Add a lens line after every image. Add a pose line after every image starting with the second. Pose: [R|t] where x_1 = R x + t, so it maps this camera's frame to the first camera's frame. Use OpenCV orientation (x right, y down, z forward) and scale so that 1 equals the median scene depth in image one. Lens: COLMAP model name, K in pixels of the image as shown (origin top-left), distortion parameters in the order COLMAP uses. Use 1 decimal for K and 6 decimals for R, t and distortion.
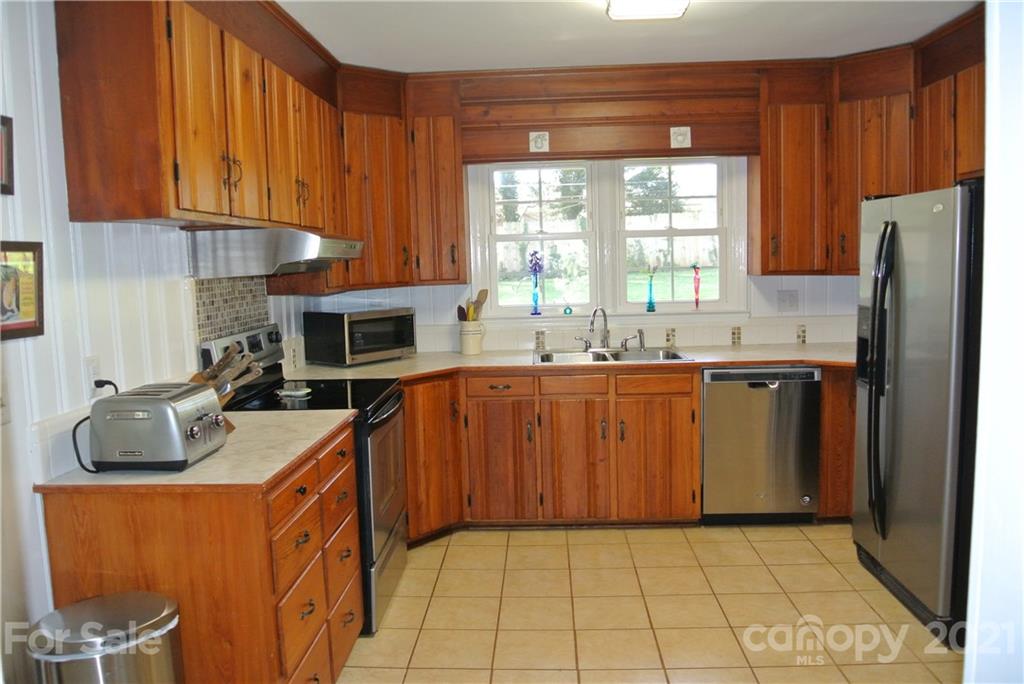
lens RADIAL K [[803.0, 0, 513.5], [0, 803.0, 341.2], [0, 0, 1]] dist [-0.081478, 0.032142]
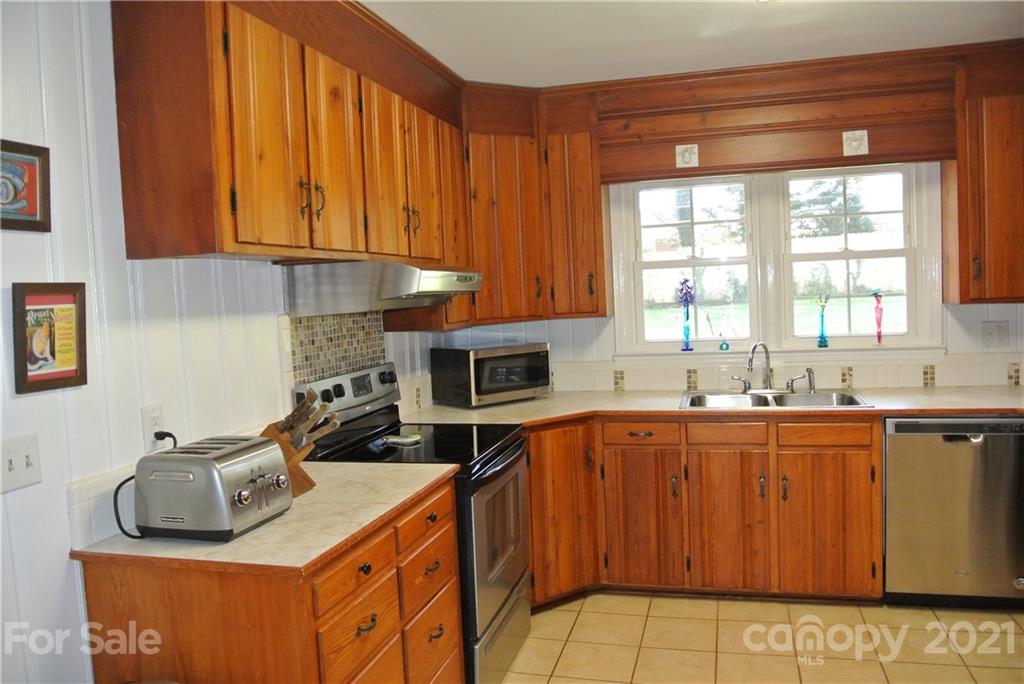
lens RADIAL K [[803.0, 0, 509.2], [0, 803.0, 343.7], [0, 0, 1]] dist [-0.081478, 0.032142]
pose [[0.974059, -0.000191, -0.226296, 0.042177], [-0.006509, 0.999562, -0.028858, -0.016214], [0.226203, 0.029582, 0.973631, 0.110521]]
